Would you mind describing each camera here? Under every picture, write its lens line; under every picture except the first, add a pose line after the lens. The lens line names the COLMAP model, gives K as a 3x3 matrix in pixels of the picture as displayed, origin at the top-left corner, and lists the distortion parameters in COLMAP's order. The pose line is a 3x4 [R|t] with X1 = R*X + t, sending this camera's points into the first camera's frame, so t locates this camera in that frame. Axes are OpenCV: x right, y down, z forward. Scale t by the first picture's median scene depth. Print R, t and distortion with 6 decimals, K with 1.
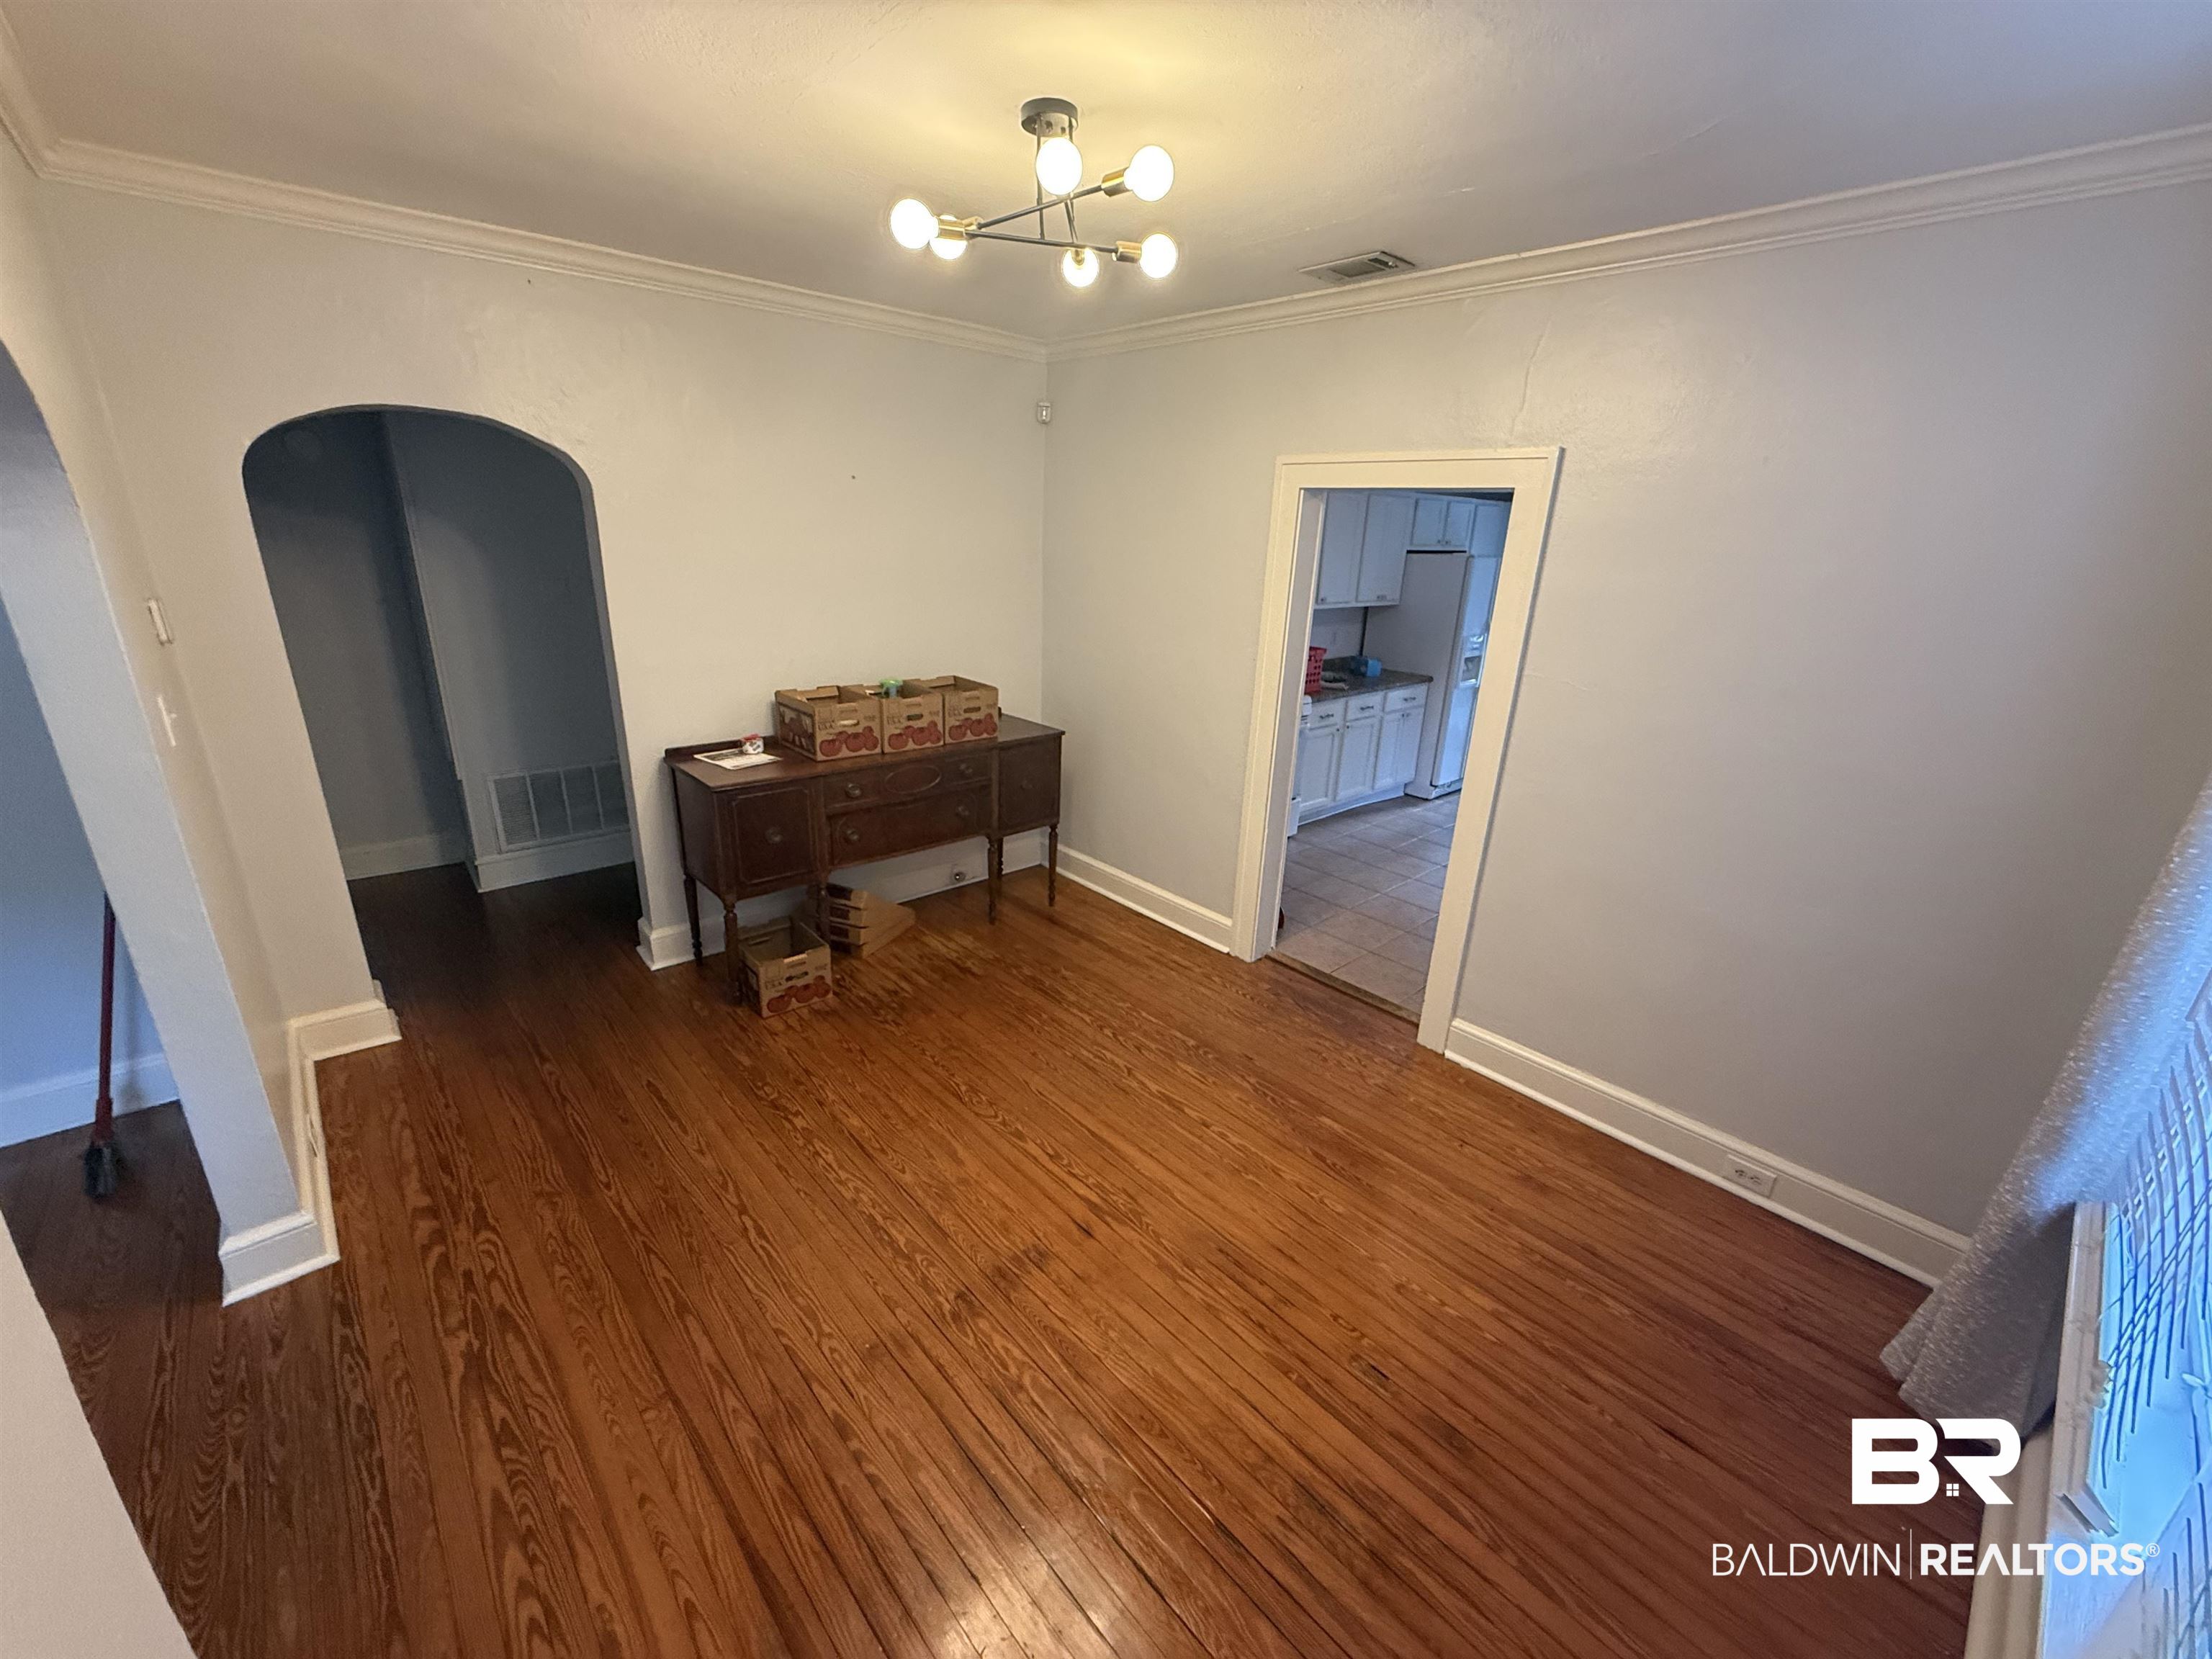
lens RADIAL K [[886.5, 0, 1100.9], [0, 886.5, 832.0], [0, 0, 1]] dist [-0.000322, -0.000159]
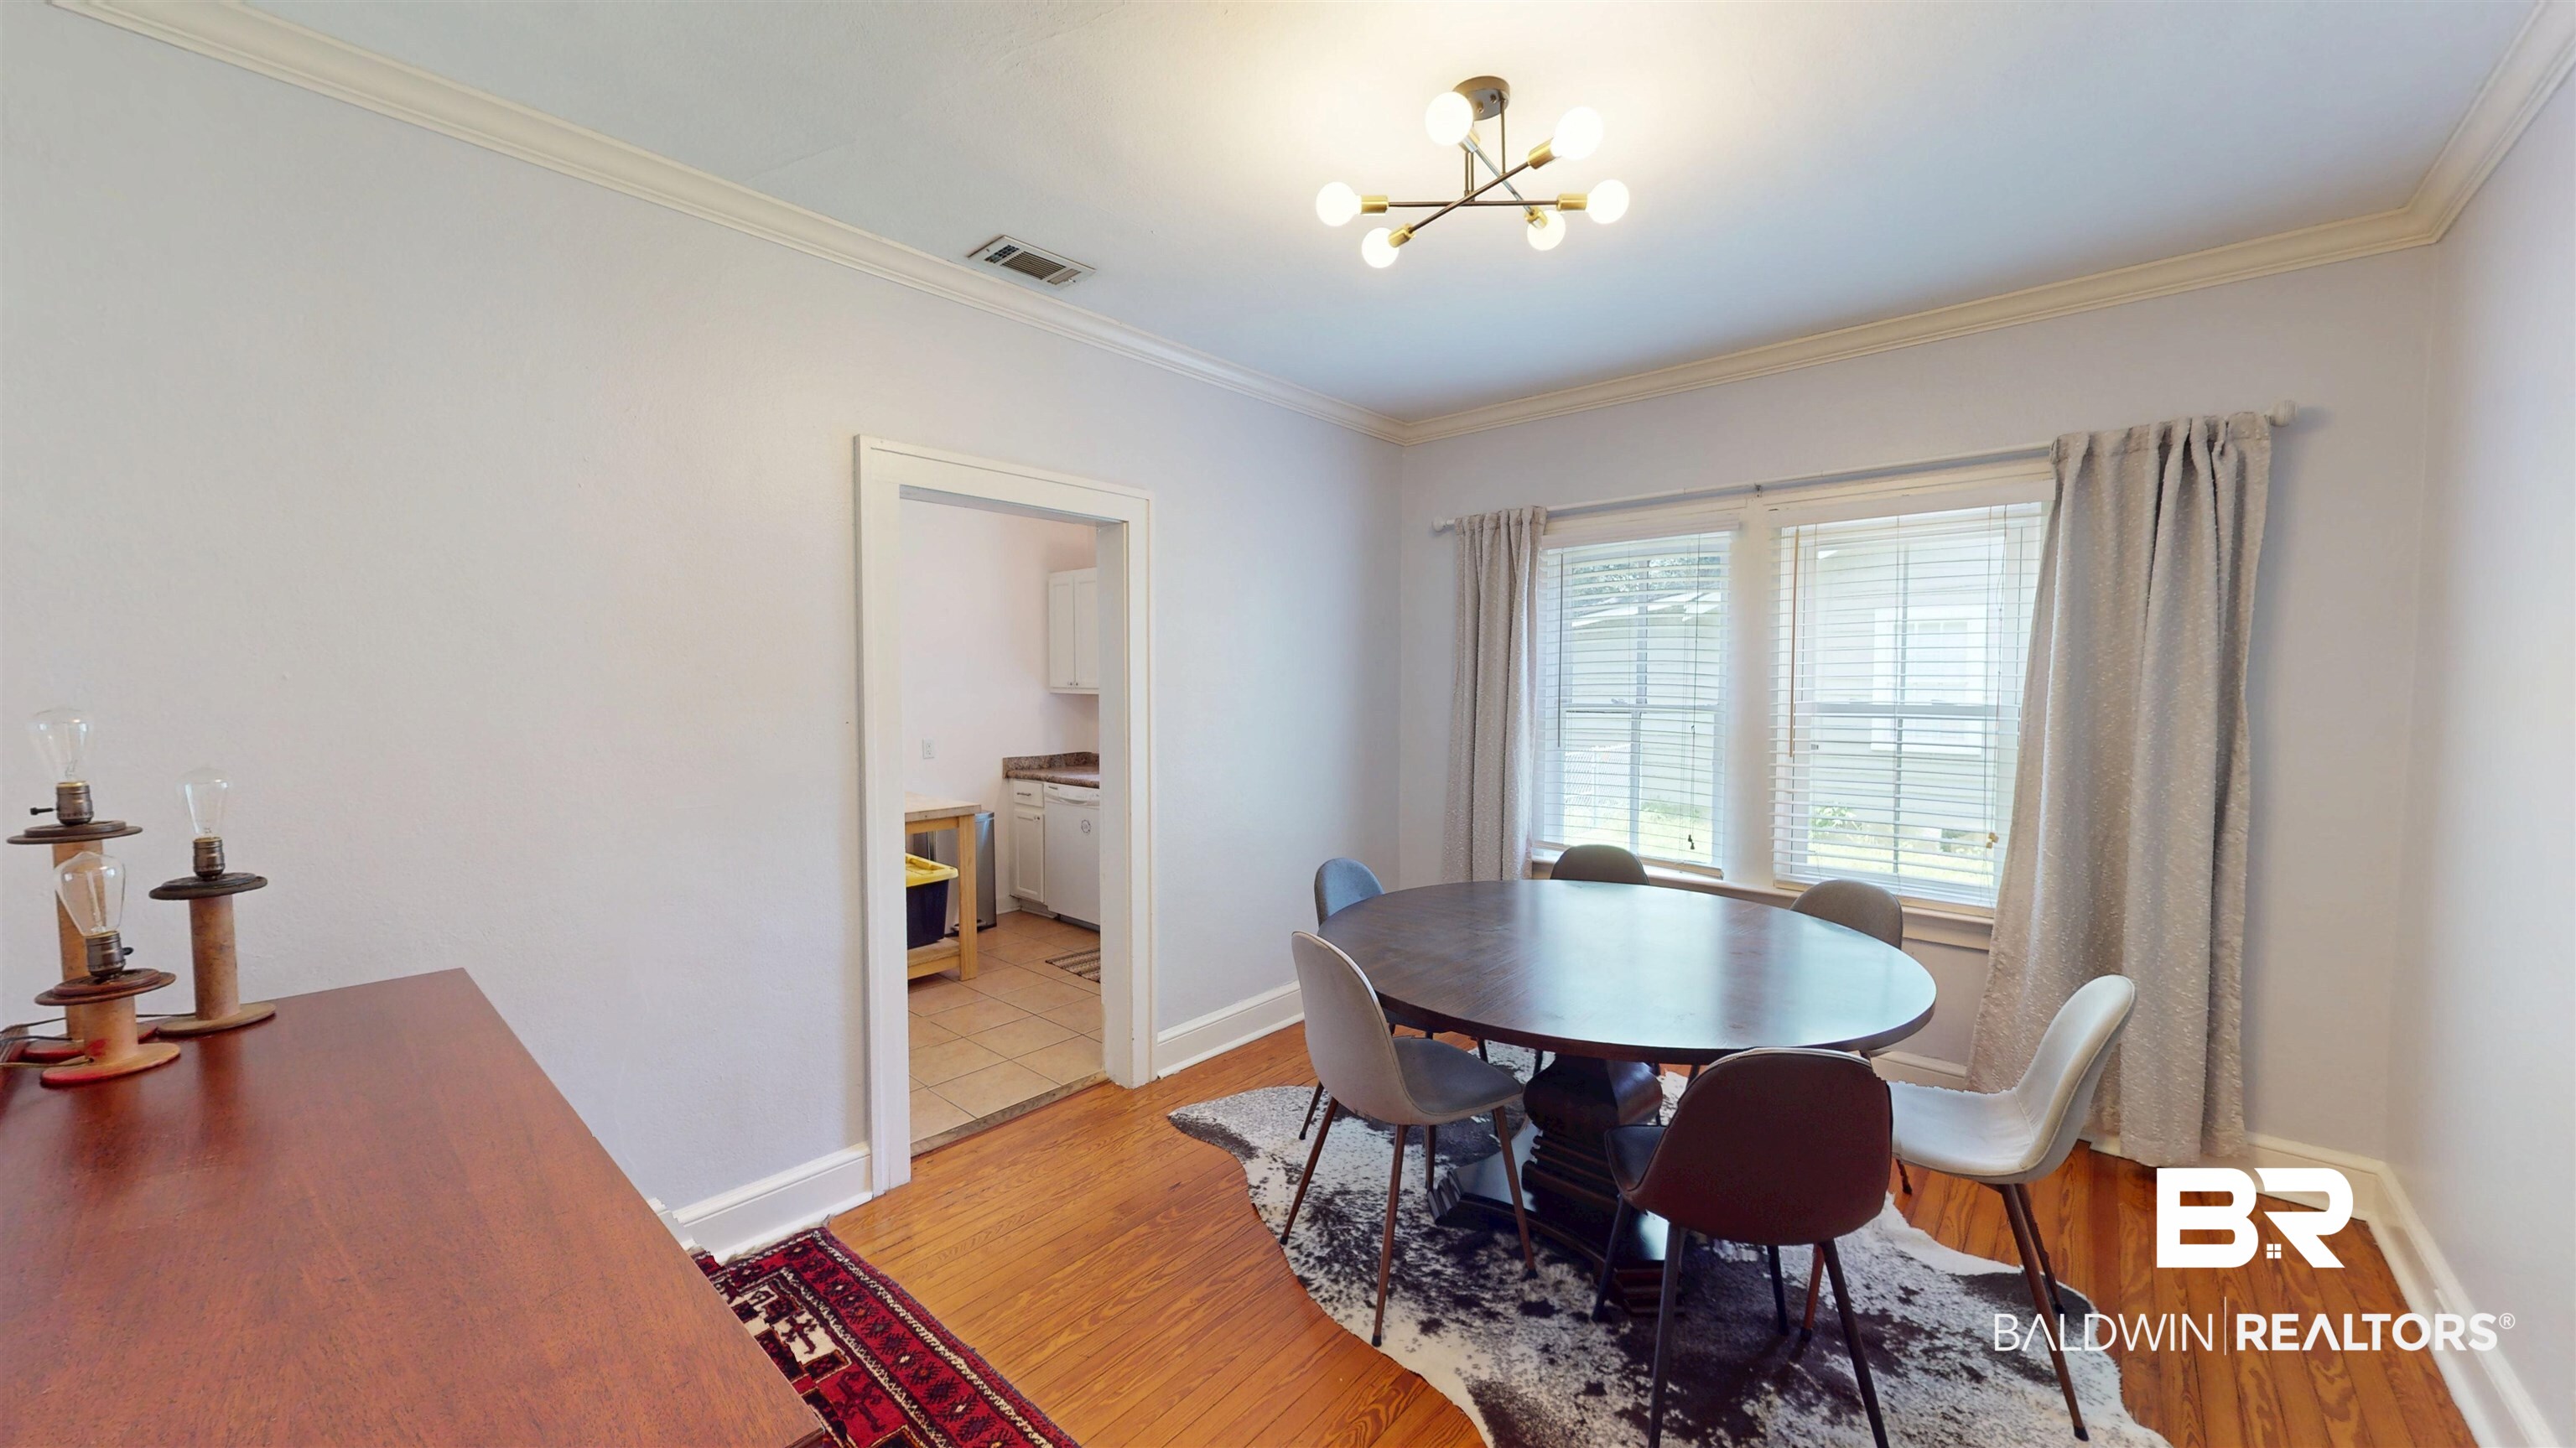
lens RADIAL K [[943.5, 0, 1289.4], [0, 943.5, 725.9], [0, 0, 1]] dist [0.000496, 0.000131]
pose [[-0.122992, -0.083552, 0.988884, -0.505740], [0.317295, 0.940837, 0.118955, -0.153608], [-0.940317, 0.328398, -0.089205, 0.680884]]
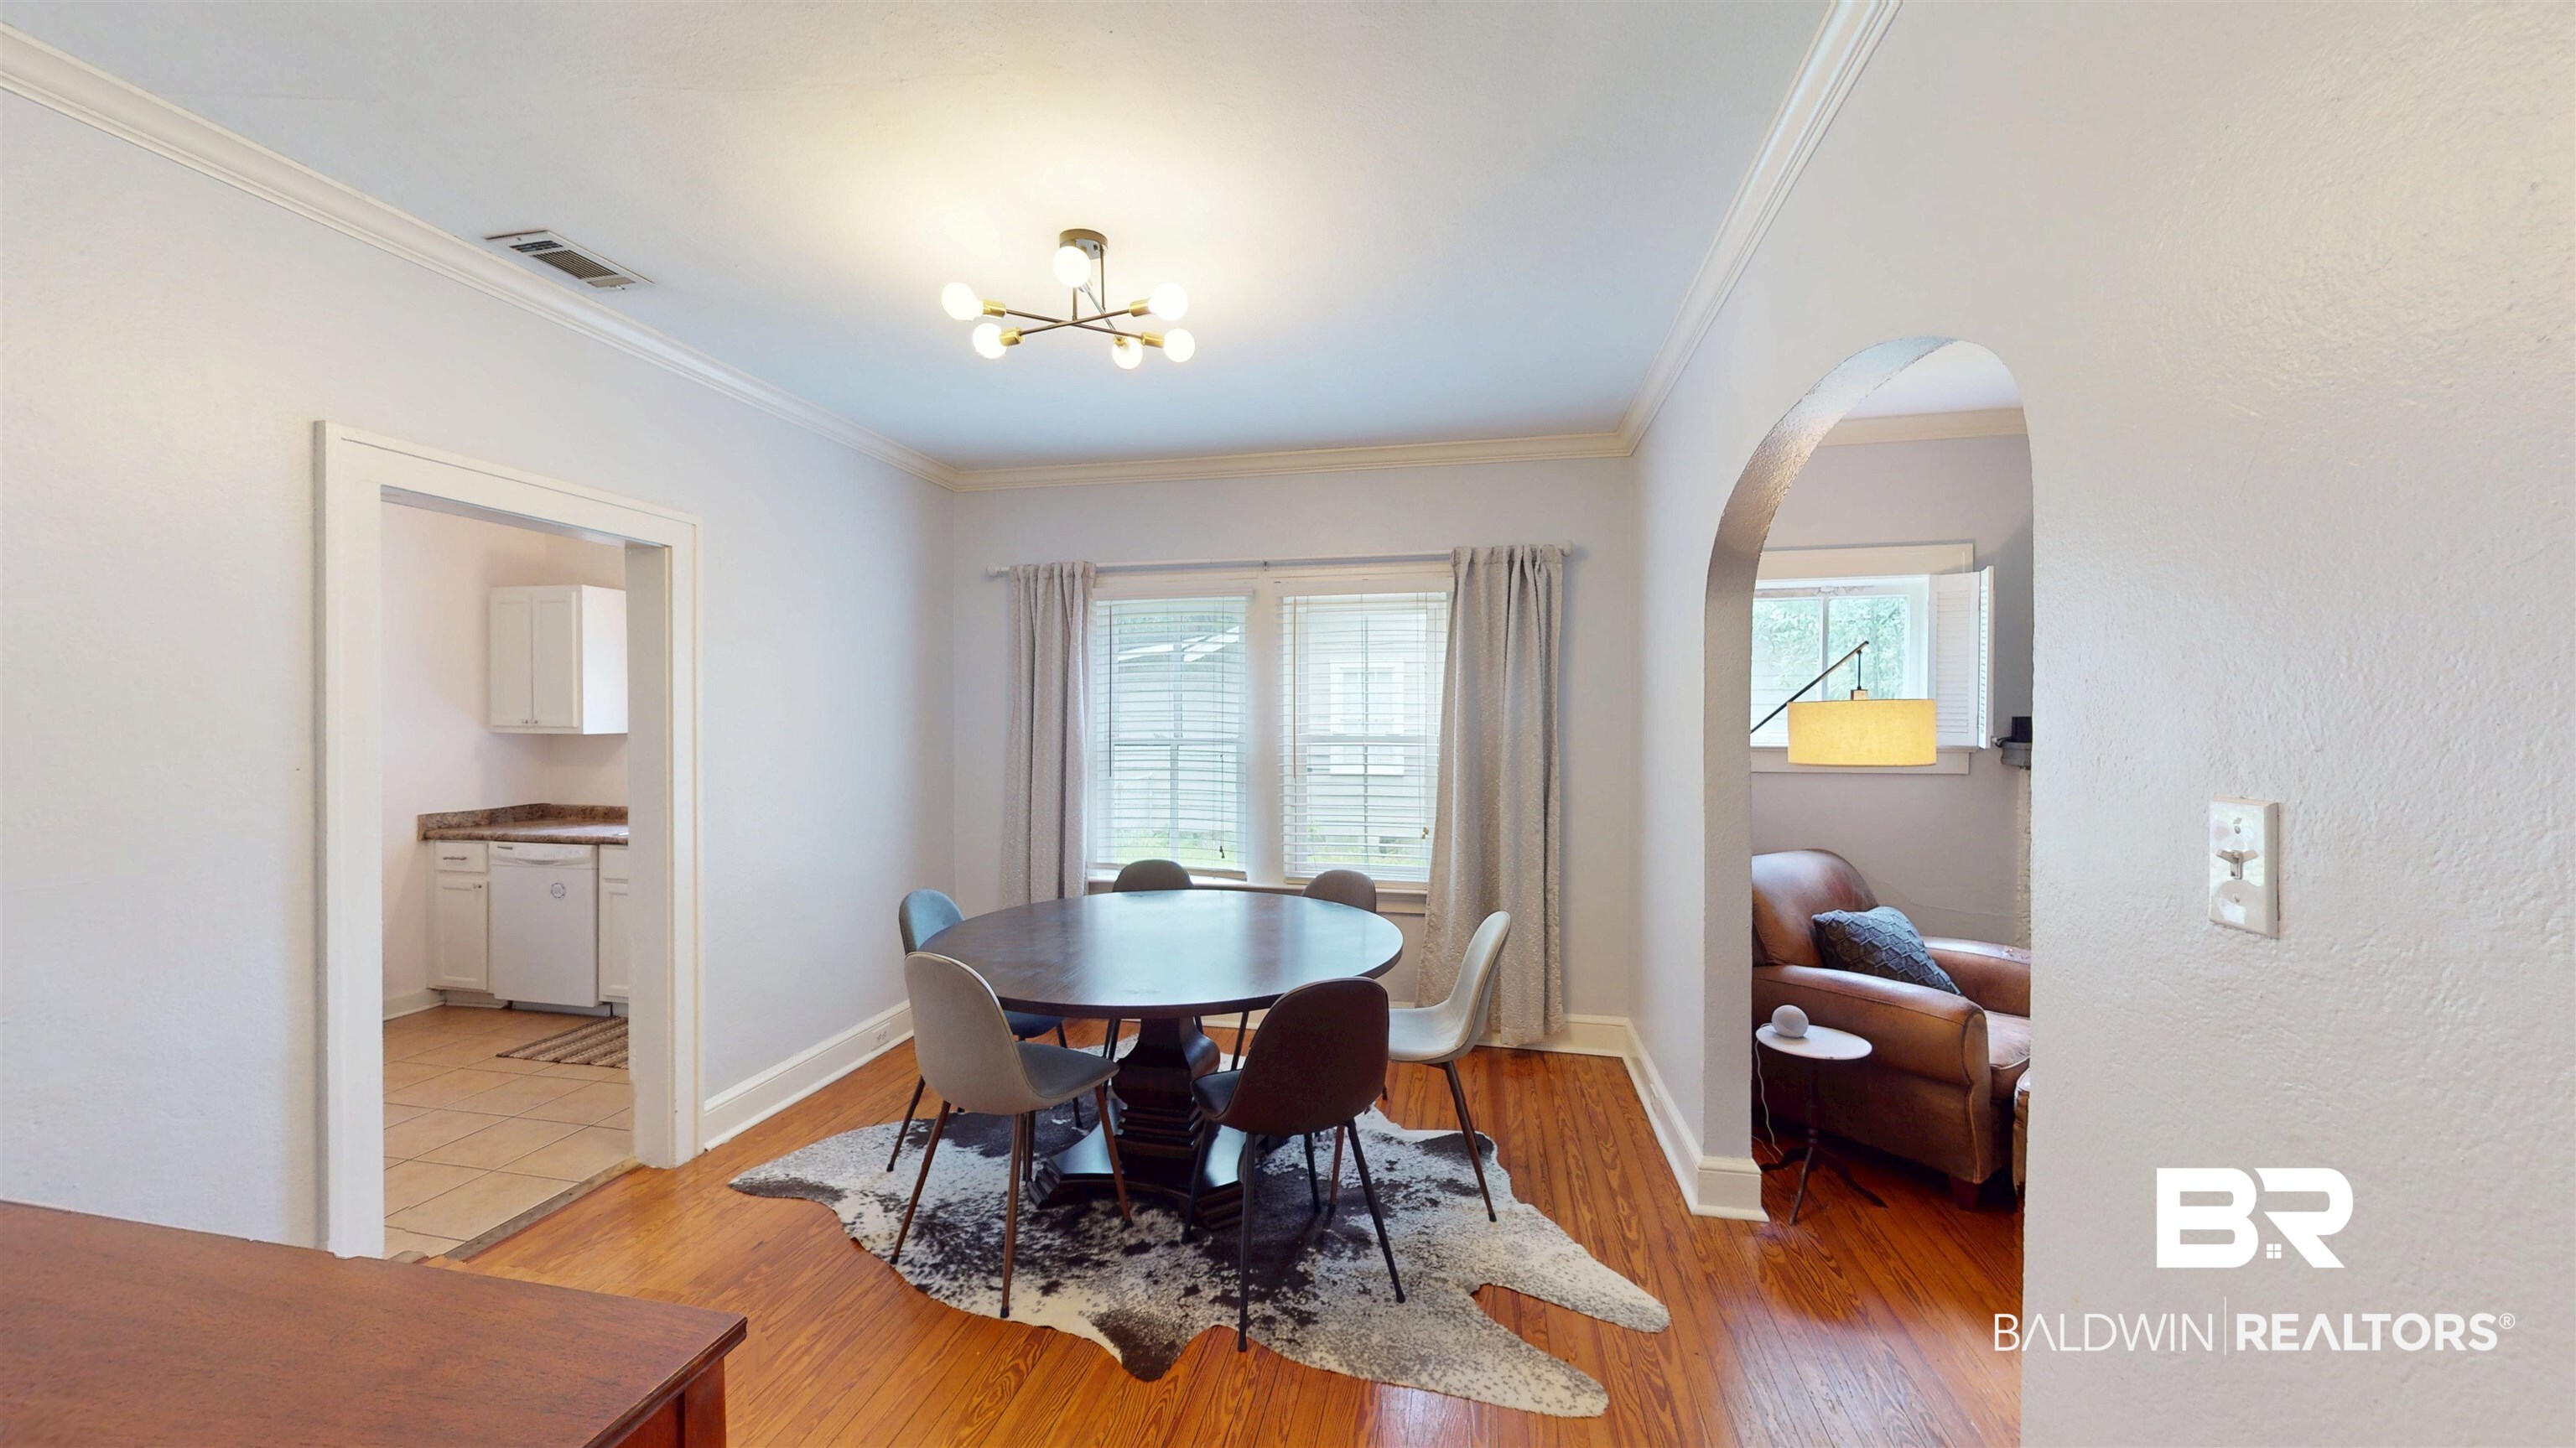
lens RADIAL K [[943.5, 0, 1289.4], [0, 943.5, 725.9], [0, 0, 1]] dist [0.000496, 0.000131]
pose [[-0.598479, -0.043192, 0.799973, -0.574107], [0.239175, 0.943375, 0.229867, -0.186326], [-0.764603, 0.328904, -0.554260, 0.767601]]
